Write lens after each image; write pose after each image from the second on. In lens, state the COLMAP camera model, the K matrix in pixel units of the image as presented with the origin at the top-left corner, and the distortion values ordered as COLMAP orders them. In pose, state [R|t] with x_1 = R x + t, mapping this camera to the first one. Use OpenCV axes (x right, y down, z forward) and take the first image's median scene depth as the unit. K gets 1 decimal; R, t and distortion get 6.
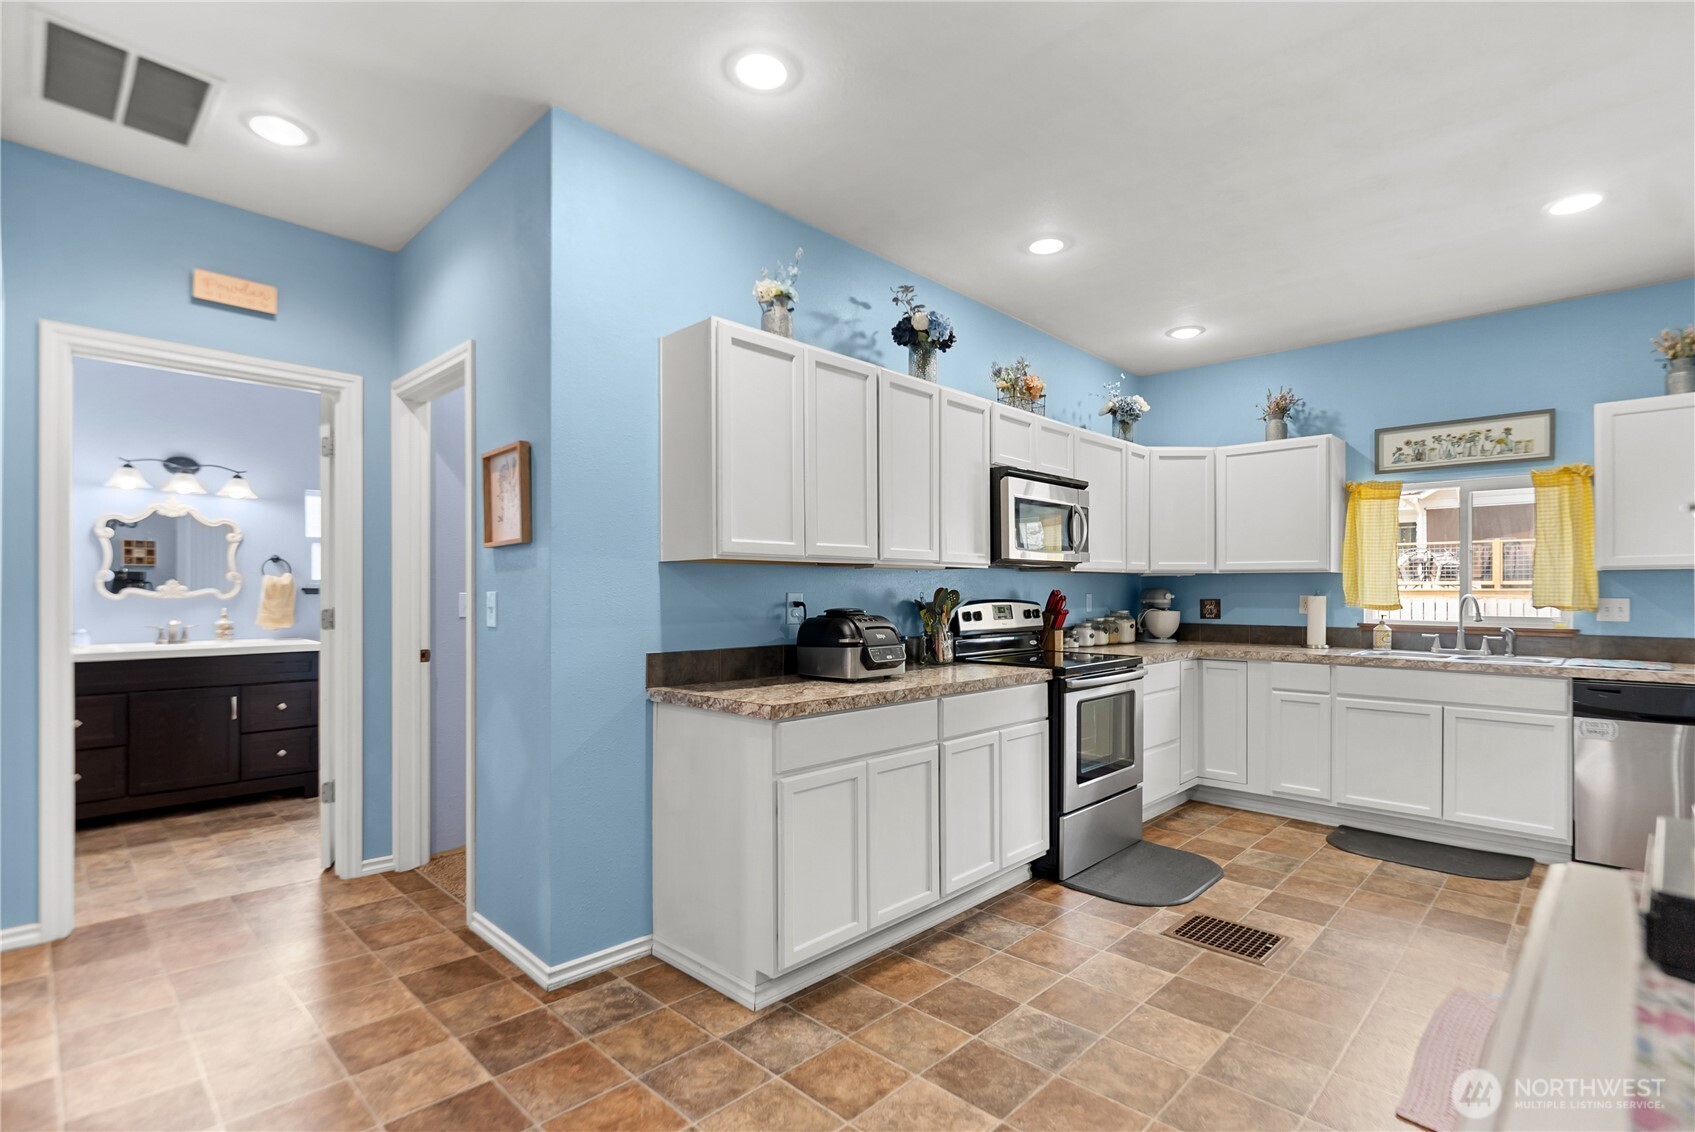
lens RADIAL K [[799.4, 0, 852.6], [0, 799.4, 589.3], [0, 0, 1]] dist [0.000592, 0.000996]
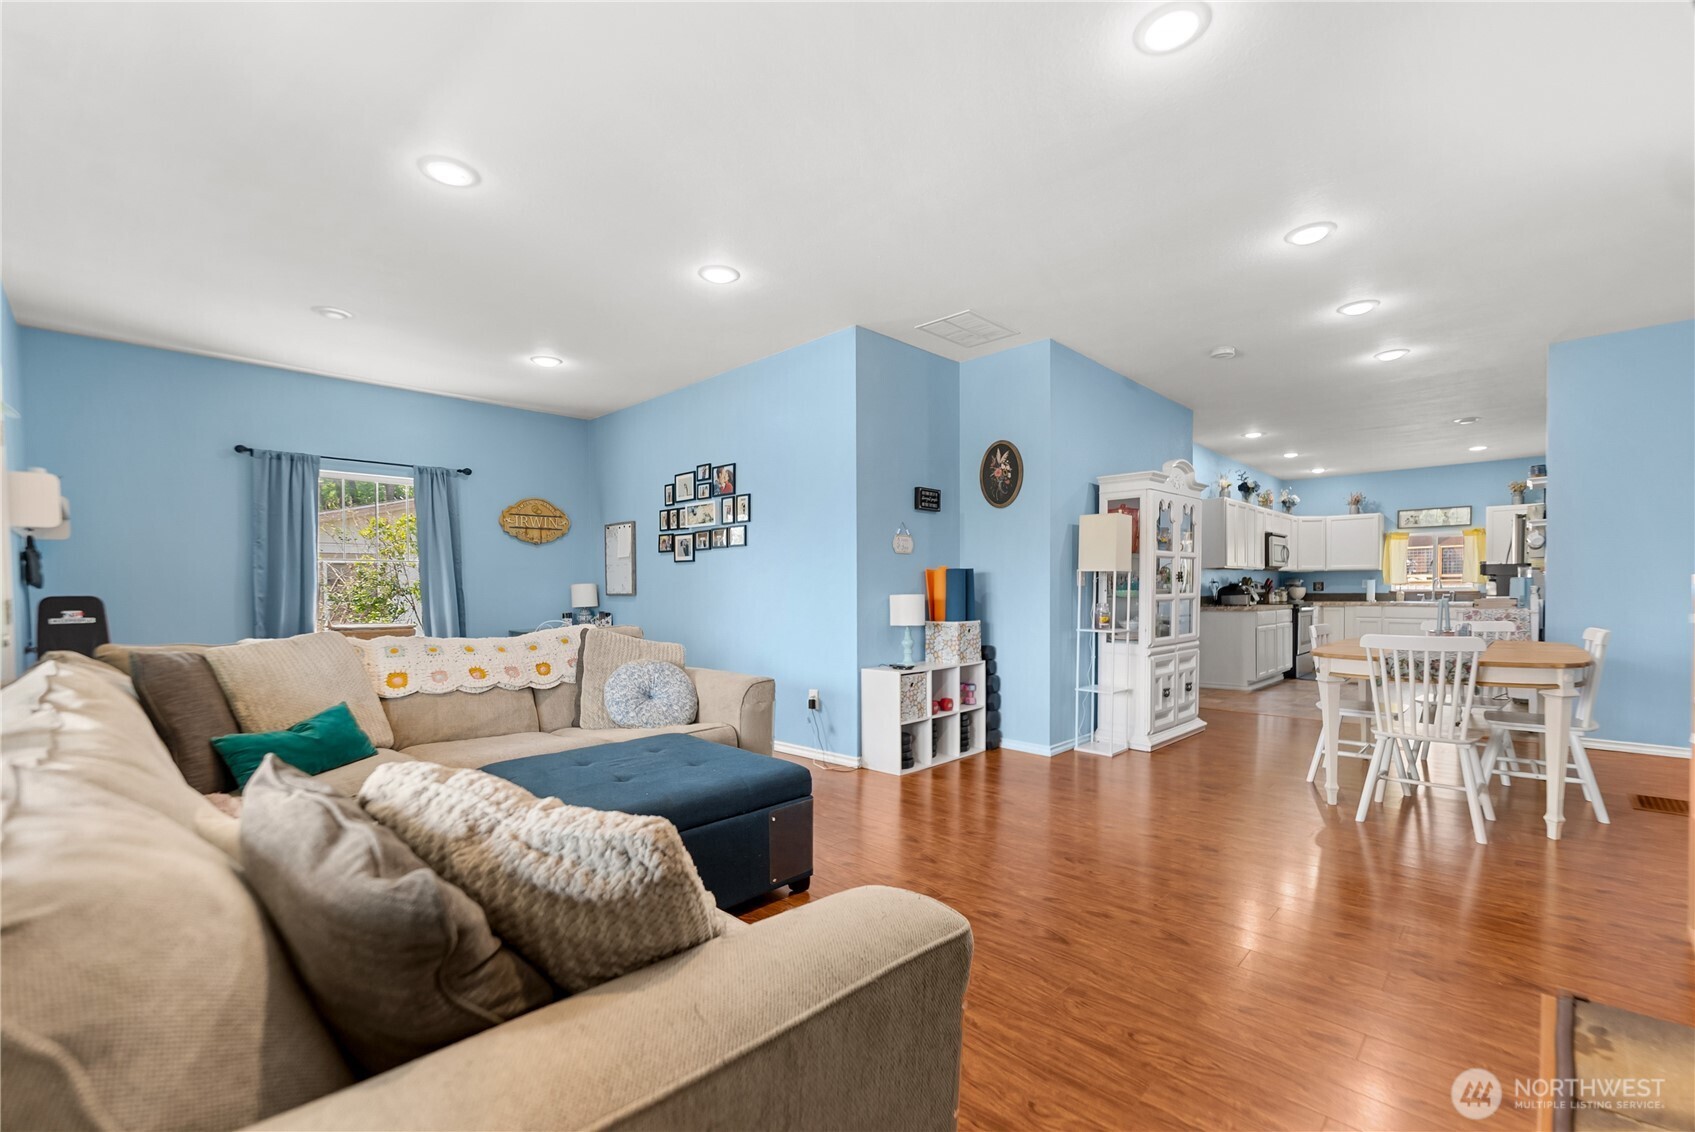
lens RADIAL K [[730.0, 0, 858.6], [0, 730.0, 605.1], [0, 0, 1]] dist [0.020519, 0.000441]
pose [[0.999786, -0.008491, 0.018838, -1.114885], [0.008057, 0.999703, 0.022993, 0.023622], [-0.019028, -0.022837, 0.999558, -1.318572]]
